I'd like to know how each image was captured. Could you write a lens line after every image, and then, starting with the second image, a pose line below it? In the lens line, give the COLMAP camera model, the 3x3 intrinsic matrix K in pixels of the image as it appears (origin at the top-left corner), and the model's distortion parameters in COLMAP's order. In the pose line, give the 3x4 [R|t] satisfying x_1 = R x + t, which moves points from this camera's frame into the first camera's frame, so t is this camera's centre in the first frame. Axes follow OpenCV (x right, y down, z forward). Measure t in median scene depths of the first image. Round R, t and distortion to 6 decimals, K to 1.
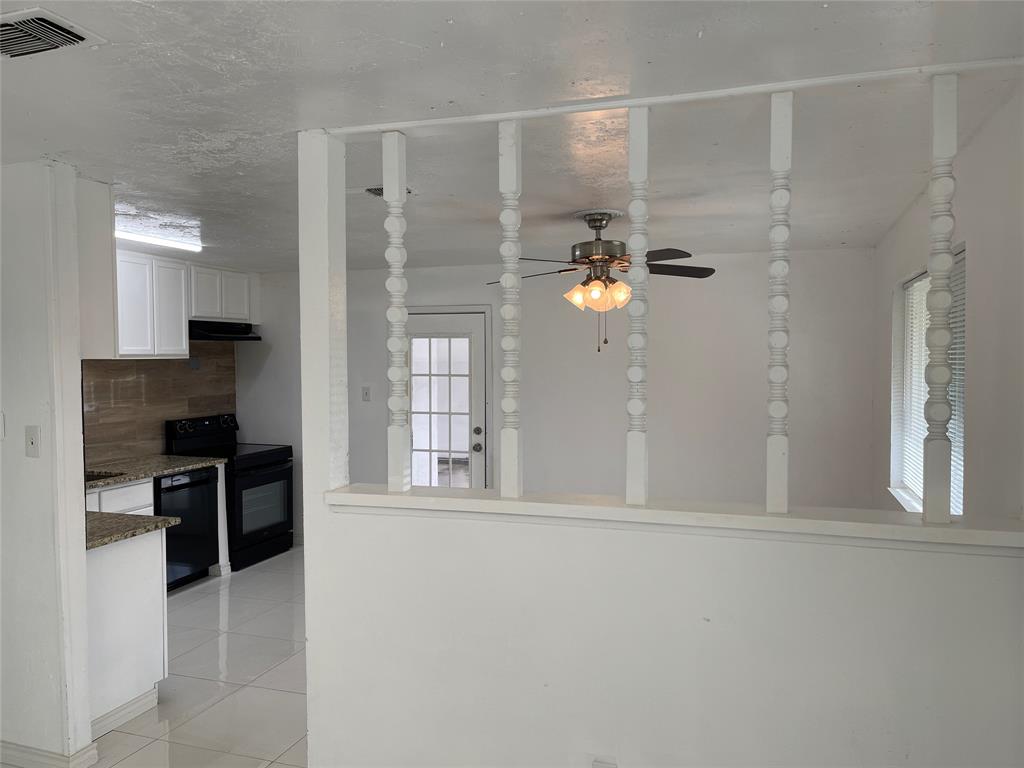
lens RADIAL K [[775.3, 0, 511.3], [0, 775.3, 388.1], [0, 0, 1]] dist [0.063389, -0.075188]
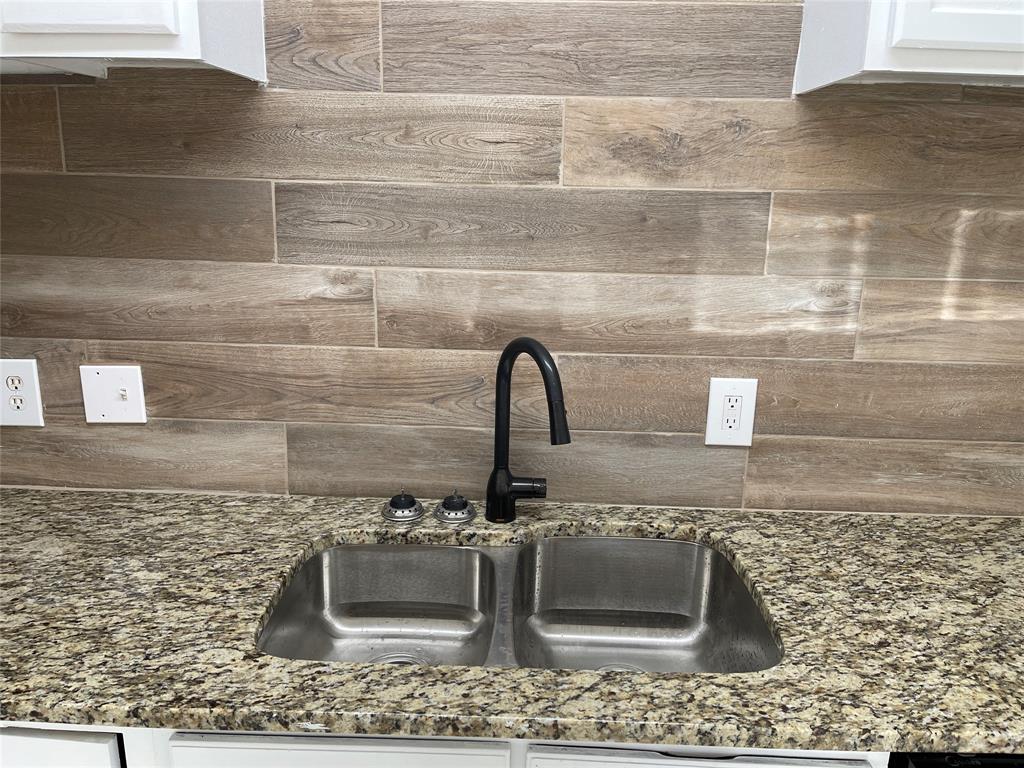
lens RADIAL K [[775.3, 0, 514.9], [0, 775.3, 376.7], [0, 0, 1]] dist [0.063389, -0.075188]
pose [[0.295315, 0.230443, -0.927192, -0.298559], [-0.061228, 0.973045, 0.222338, -0.000347], [0.953436, -0.008890, 0.301464, 0.765688]]
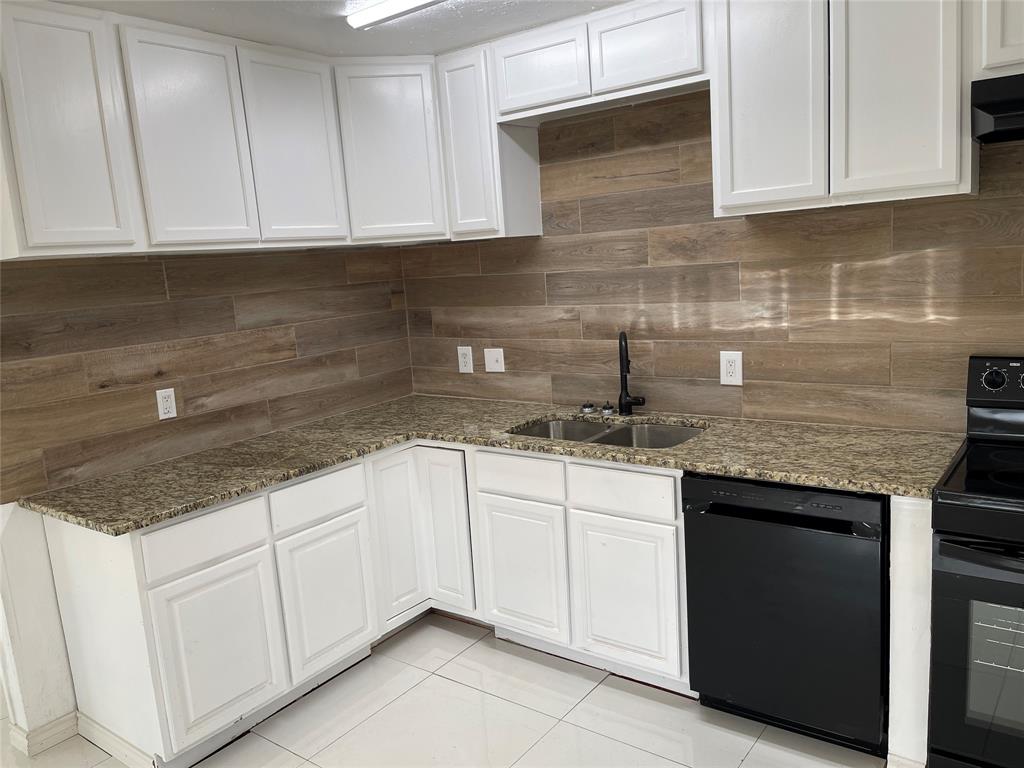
lens RADIAL K [[775.3, 0, 516.2], [0, 775.3, 381.4], [0, 0, 1]] dist [0.063389, -0.075188]
pose [[-0.312775, 0.175099, -0.933548, 0.007469], [0.030716, 0.984212, 0.174311, -0.022347], [0.949330, 0.025845, -0.313215, 0.929238]]
